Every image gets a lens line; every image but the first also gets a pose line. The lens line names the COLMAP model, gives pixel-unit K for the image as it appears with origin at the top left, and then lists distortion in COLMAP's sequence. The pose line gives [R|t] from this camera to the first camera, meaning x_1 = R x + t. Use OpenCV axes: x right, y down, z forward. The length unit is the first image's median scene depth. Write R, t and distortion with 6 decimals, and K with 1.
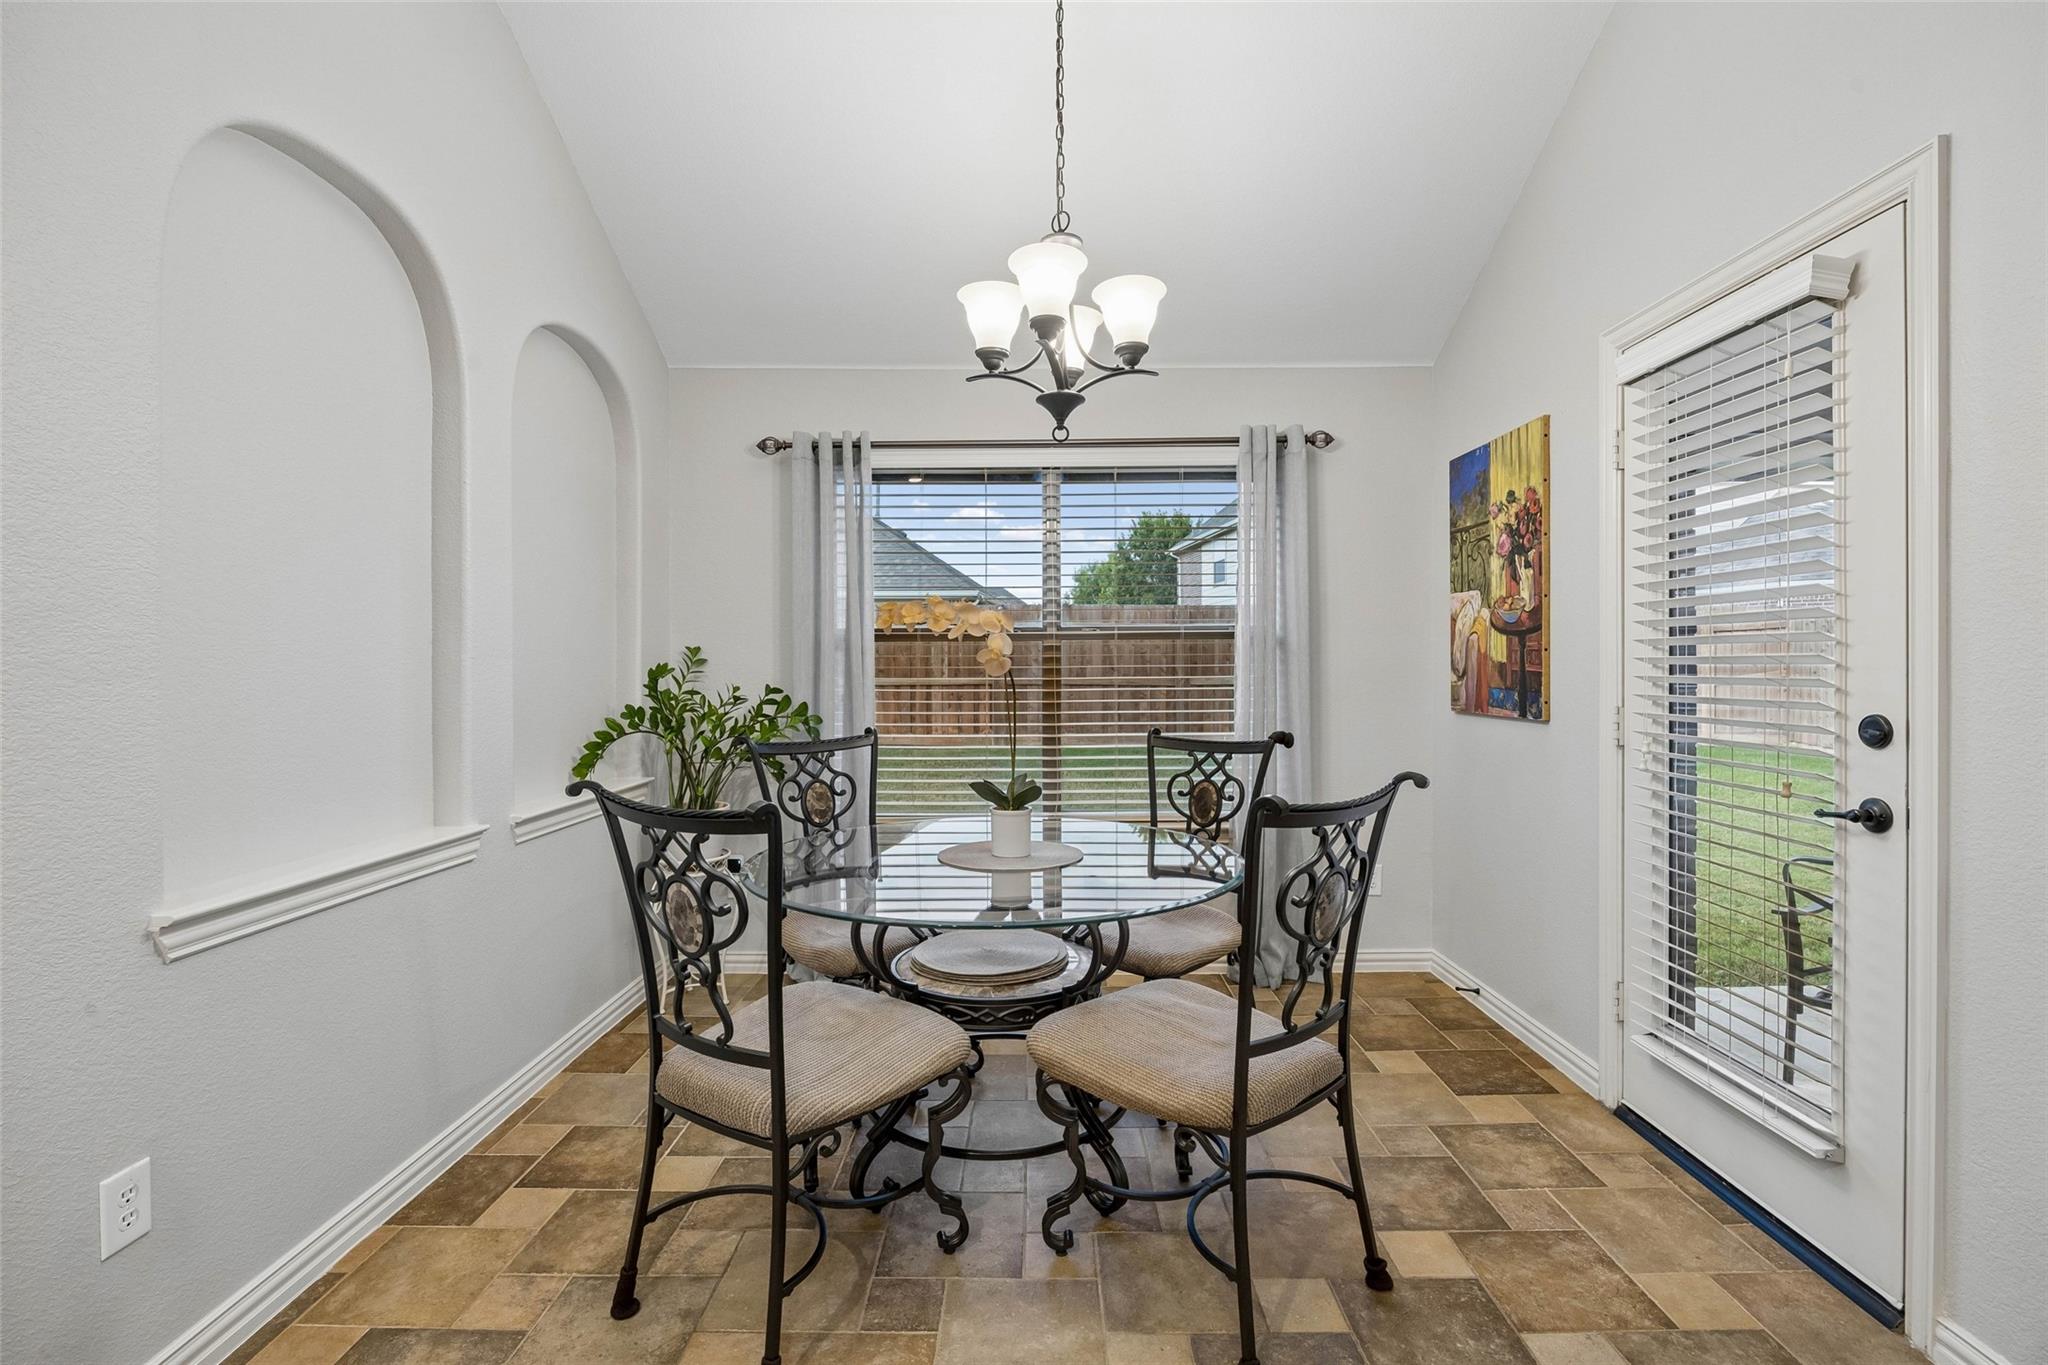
lens RADIAL K [[921.1, 0, 1027.0], [0, 921.1, 682.8], [0, 0, 1]] dist [-0.011287, 0.002442]
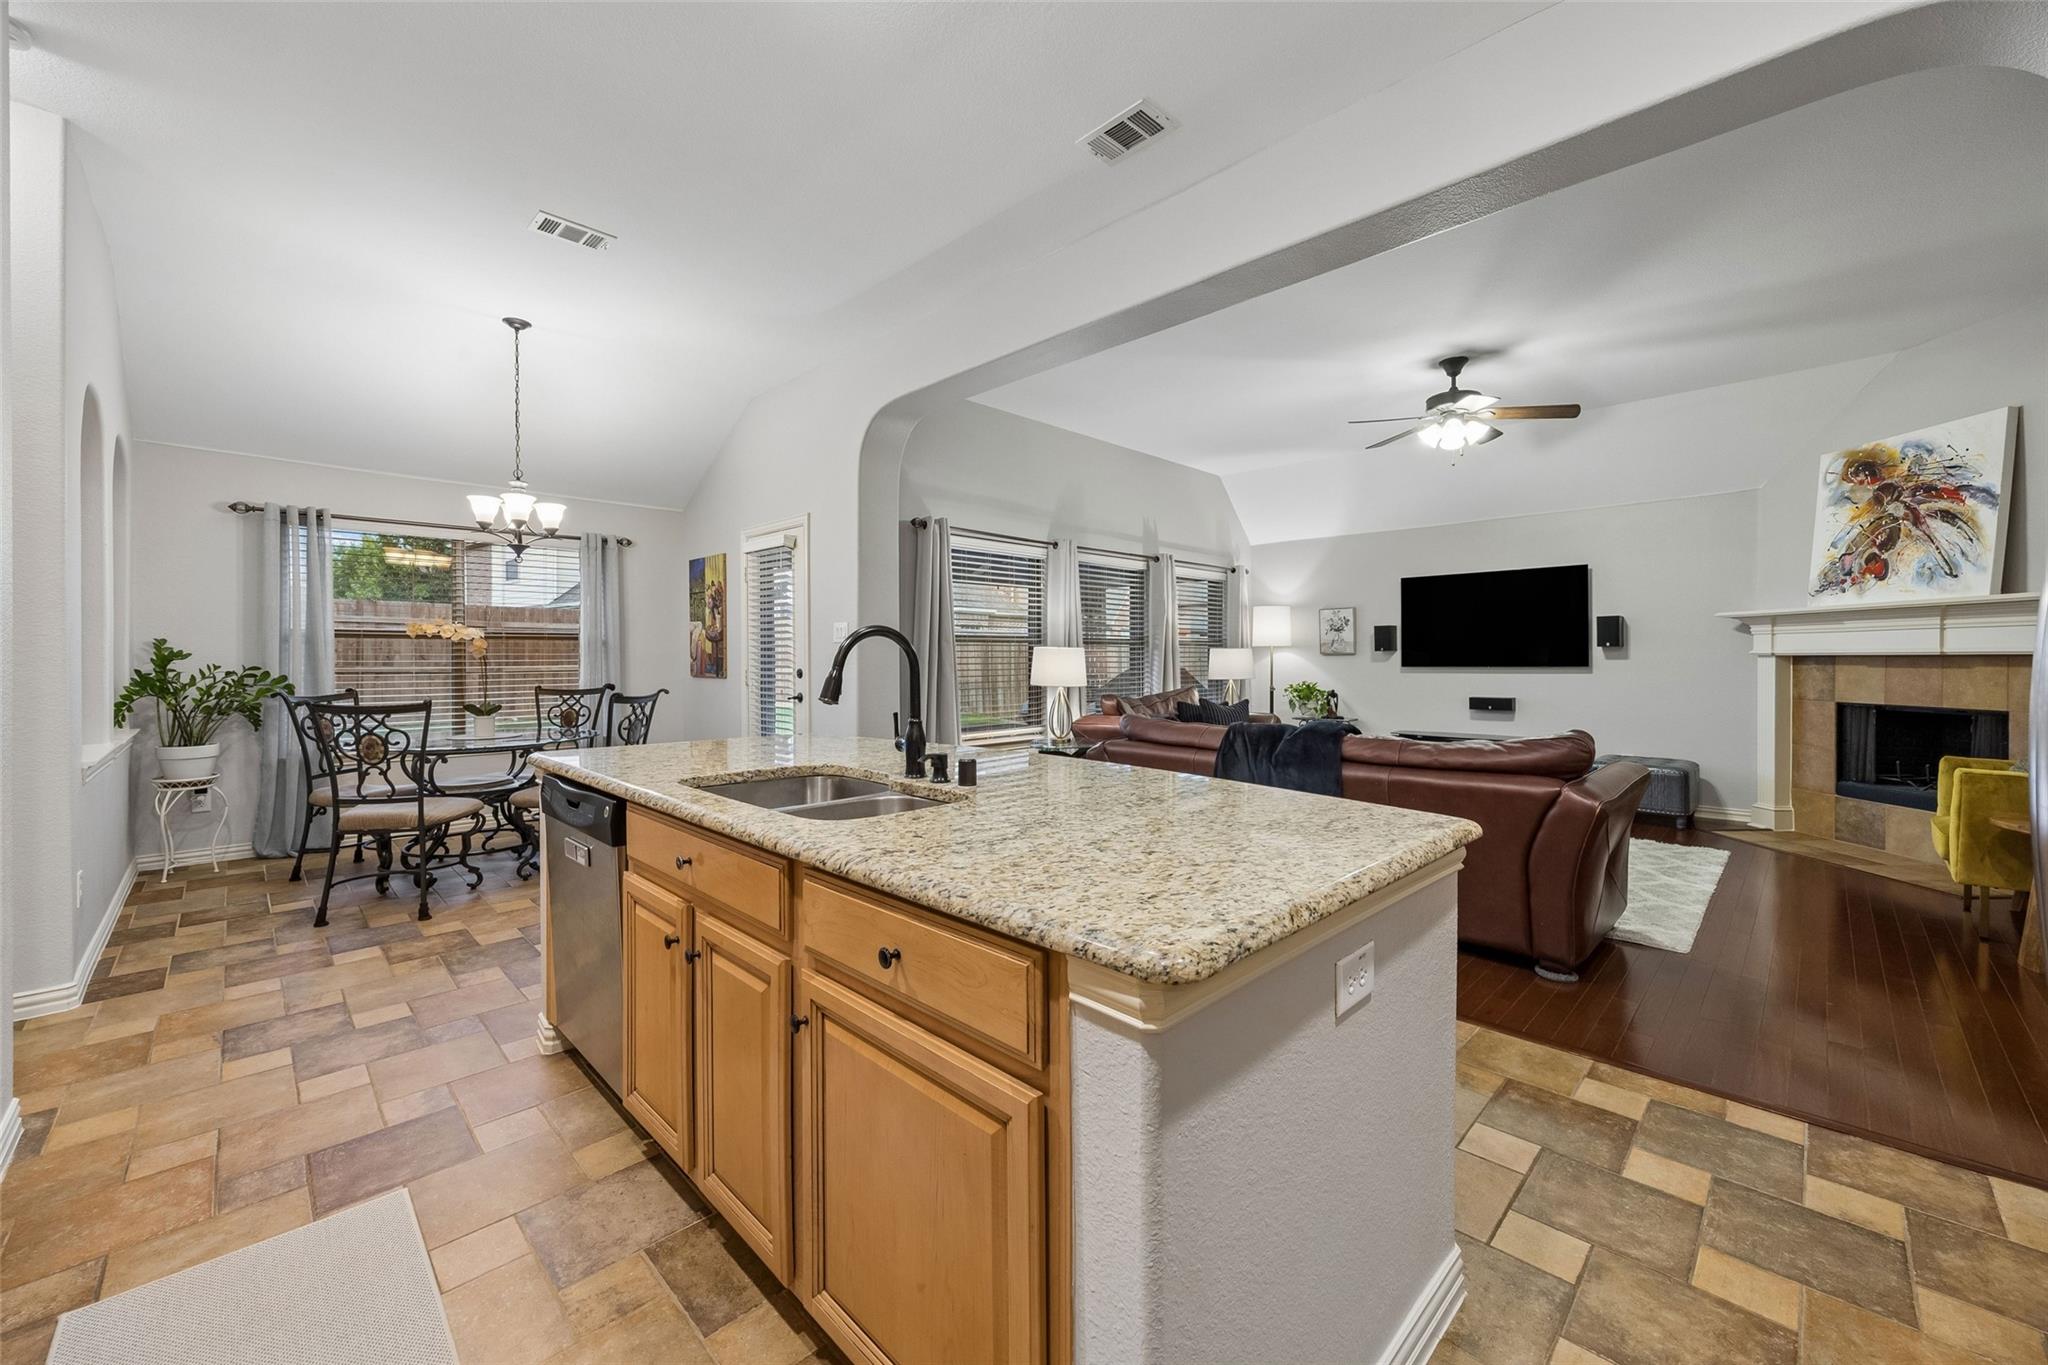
lens RADIAL K [[793.3, 0, 1032.4], [0, 793.3, 664.2], [0, 0, 1]] dist [-0.005519, 0.001189]
pose [[0.696833, -0.000760, 0.717233, -0.364515], [0.009443, 0.999922, -0.008115, 0.029594], [-0.717172, 0.012428, 0.696786, -1.014019]]
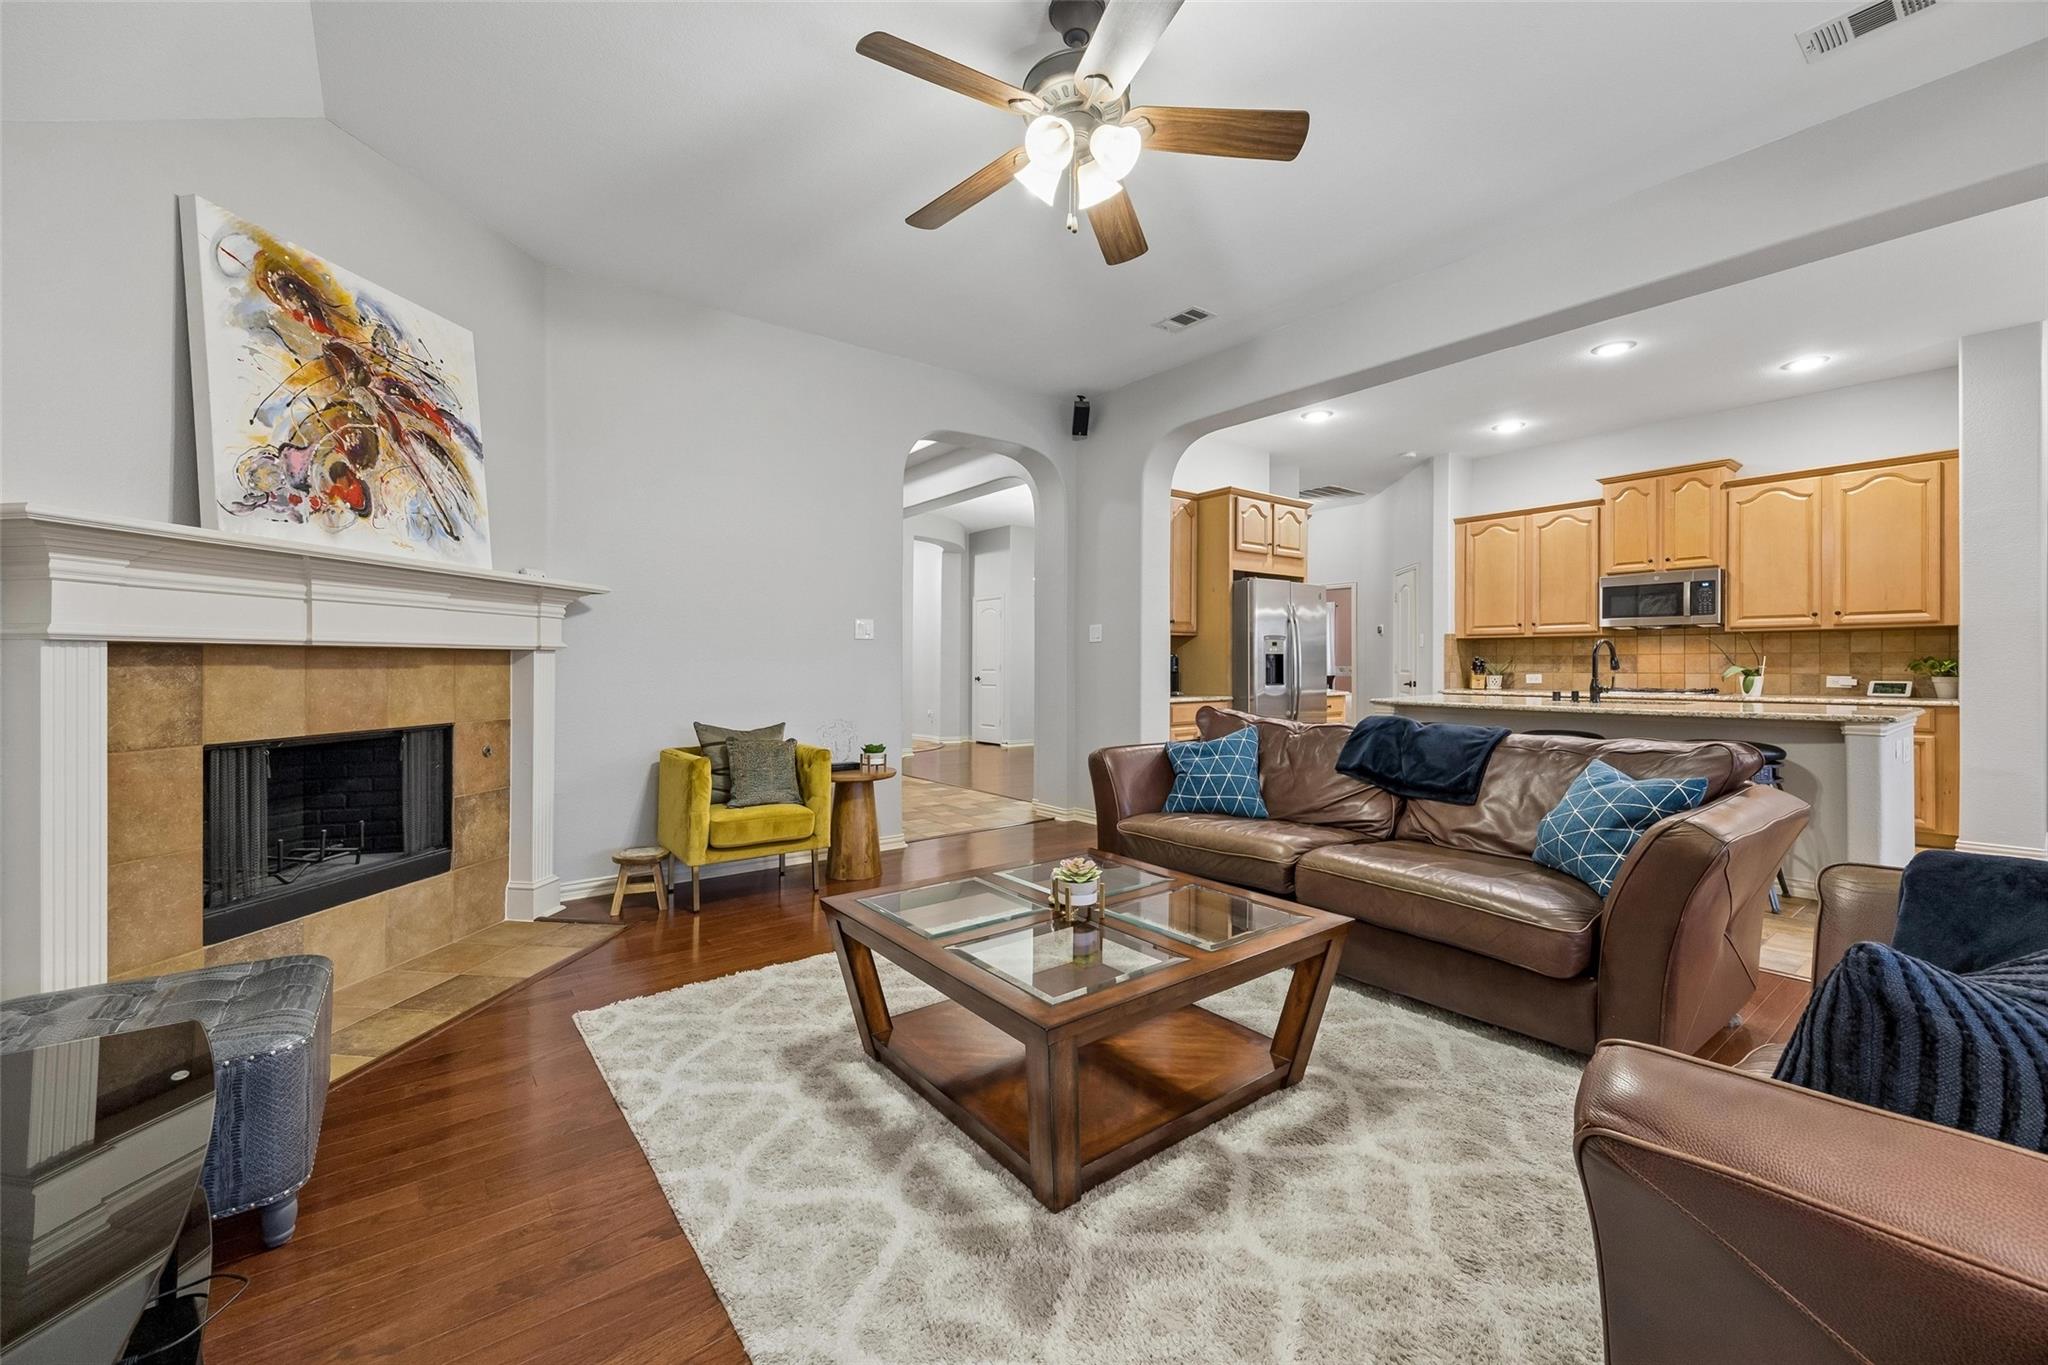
lens RADIAL K [[793.3, 0, 1018.6], [0, 793.3, 661.0], [0, 0, 1]] dist [-0.005519, 0.001189]
pose [[-0.793101, 0.006696, -0.609054, 1.957225], [-0.003952, 0.999862, 0.016138, 0.014068], [0.609078, 0.015205, -0.792965, 0.077955]]
